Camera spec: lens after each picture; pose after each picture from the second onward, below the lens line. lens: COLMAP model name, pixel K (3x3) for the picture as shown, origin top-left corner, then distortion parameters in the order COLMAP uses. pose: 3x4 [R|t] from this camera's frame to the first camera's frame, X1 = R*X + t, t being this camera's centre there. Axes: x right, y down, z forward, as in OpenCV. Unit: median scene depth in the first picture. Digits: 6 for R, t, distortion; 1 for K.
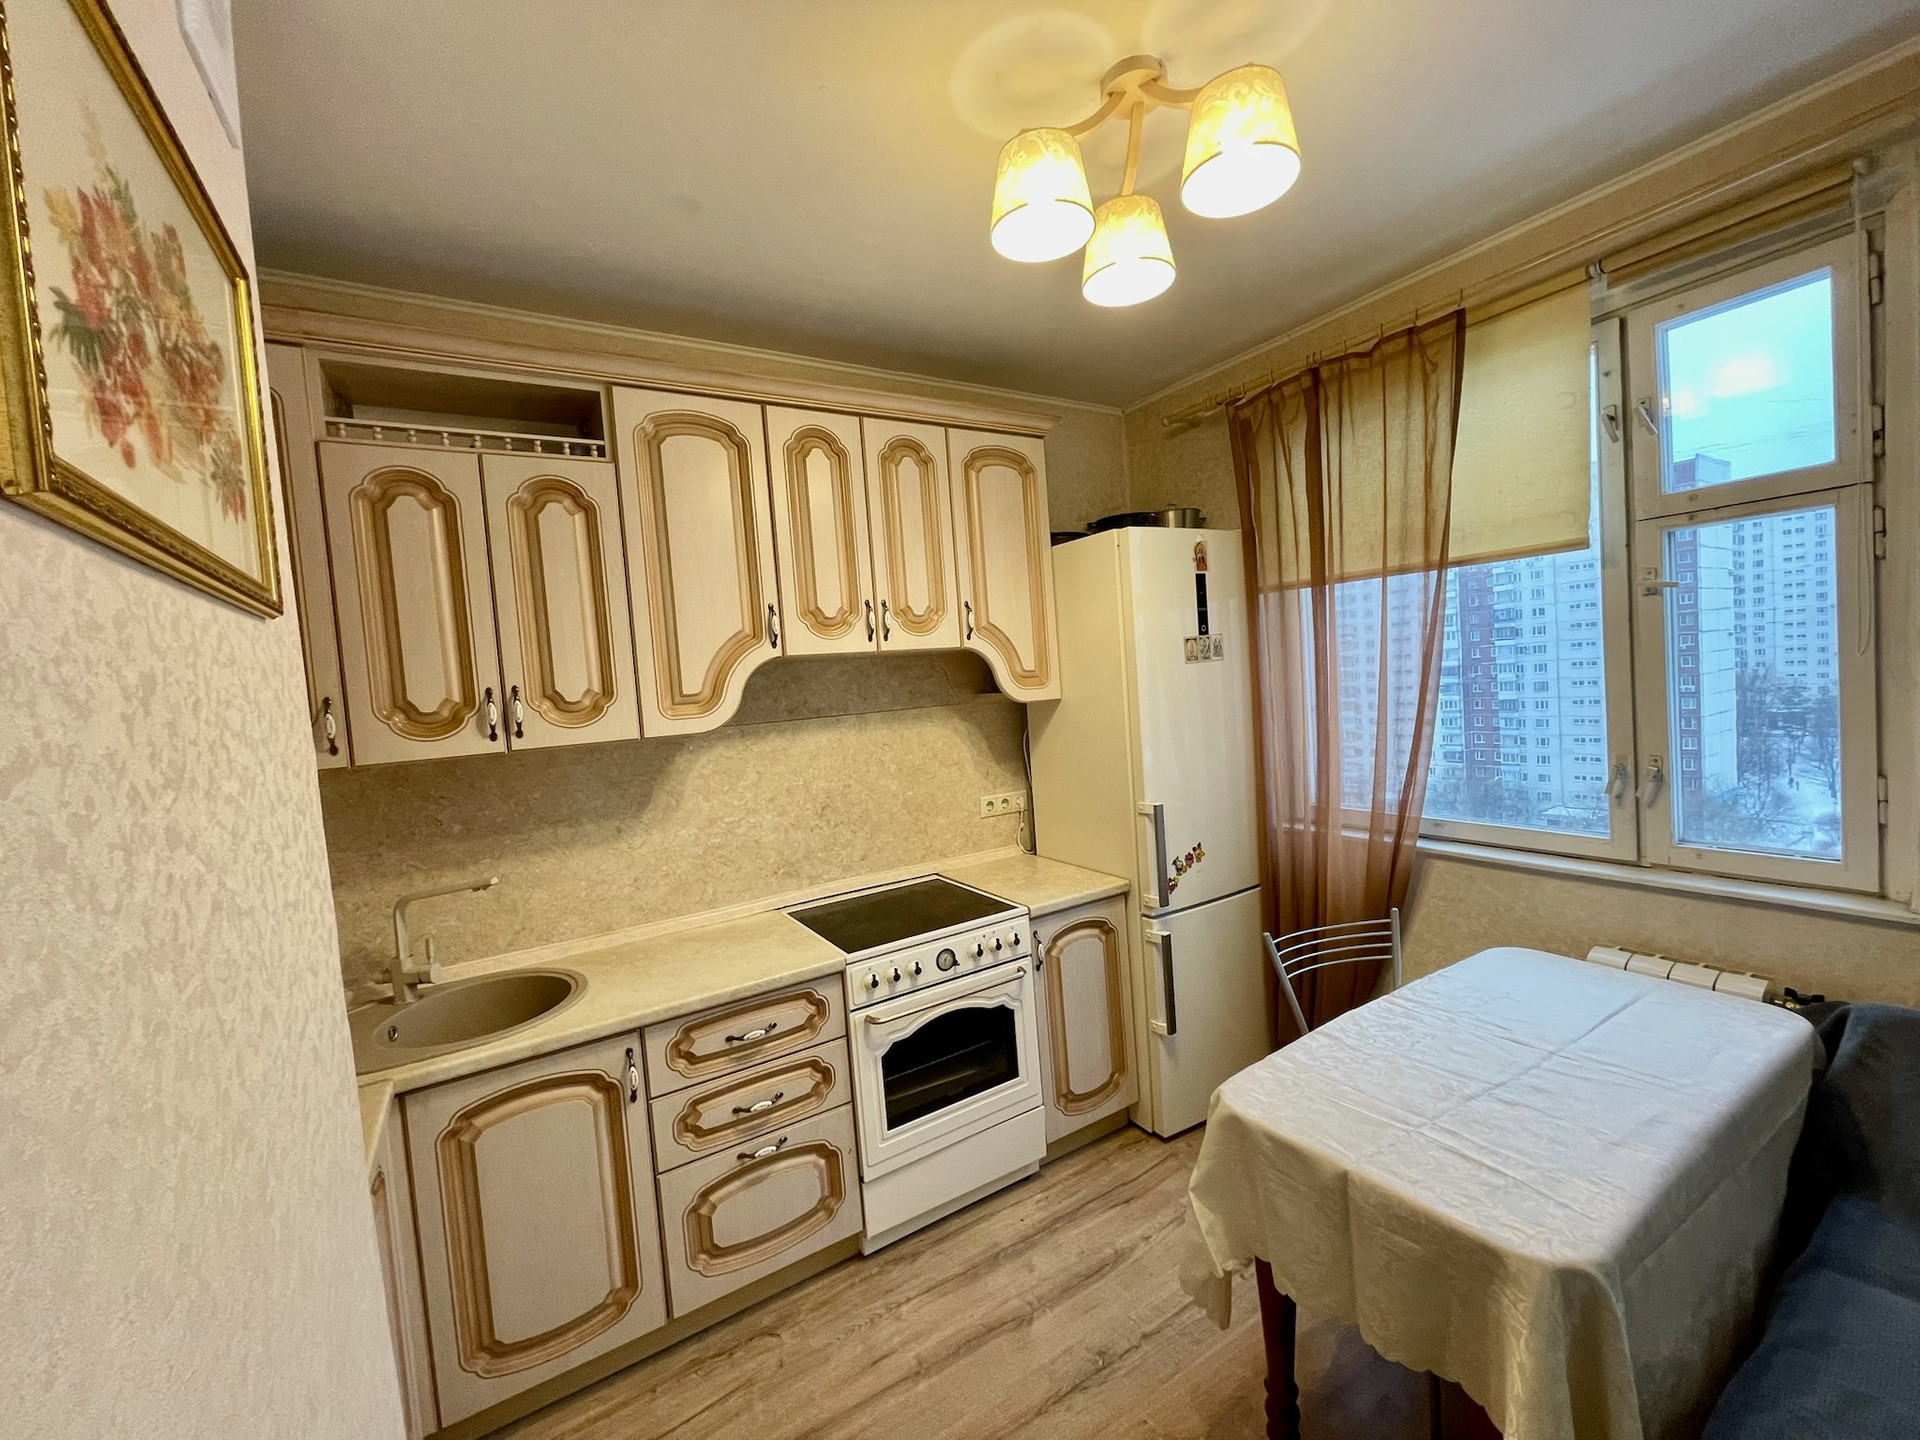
lens RADIAL K [[774.1, 0, 958.0], [0, 774.1, 720.4], [0, 0, 1]] dist [-0.002925, 0.000048]
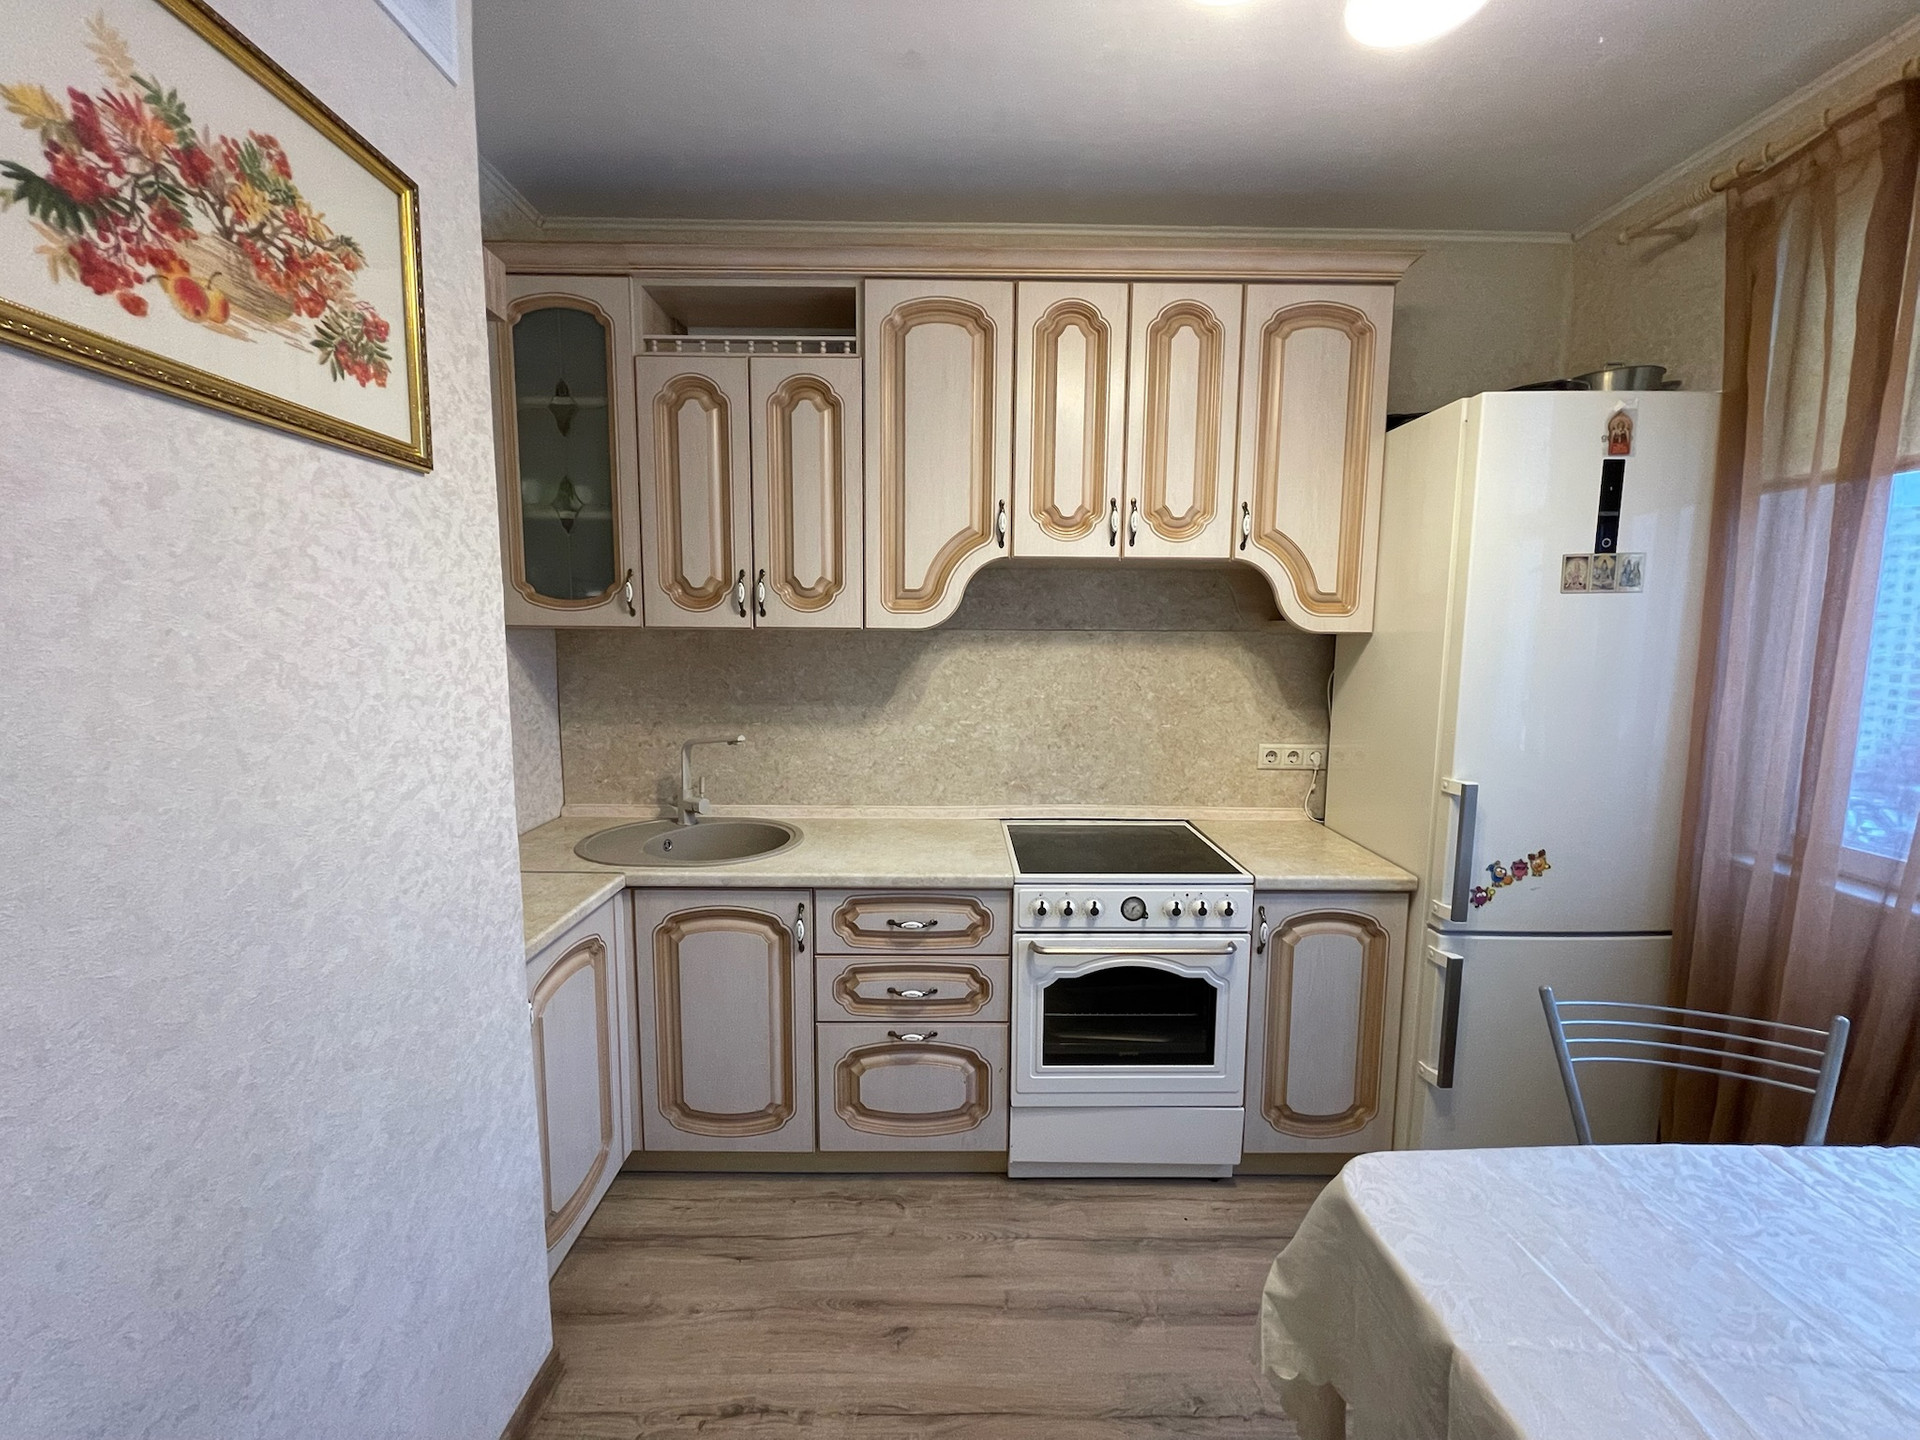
lens RADIAL K [[774.1, 0, 957.1], [0, 774.1, 720.4], [0, 0, 1]] dist [-0.002925, 0.000048]
pose [[0.852645, 0.138972, -0.503670, 0.238502], [-0.097699, 0.989382, 0.107597, 0.021180], [0.513276, -0.042534, 0.857169, 0.151601]]
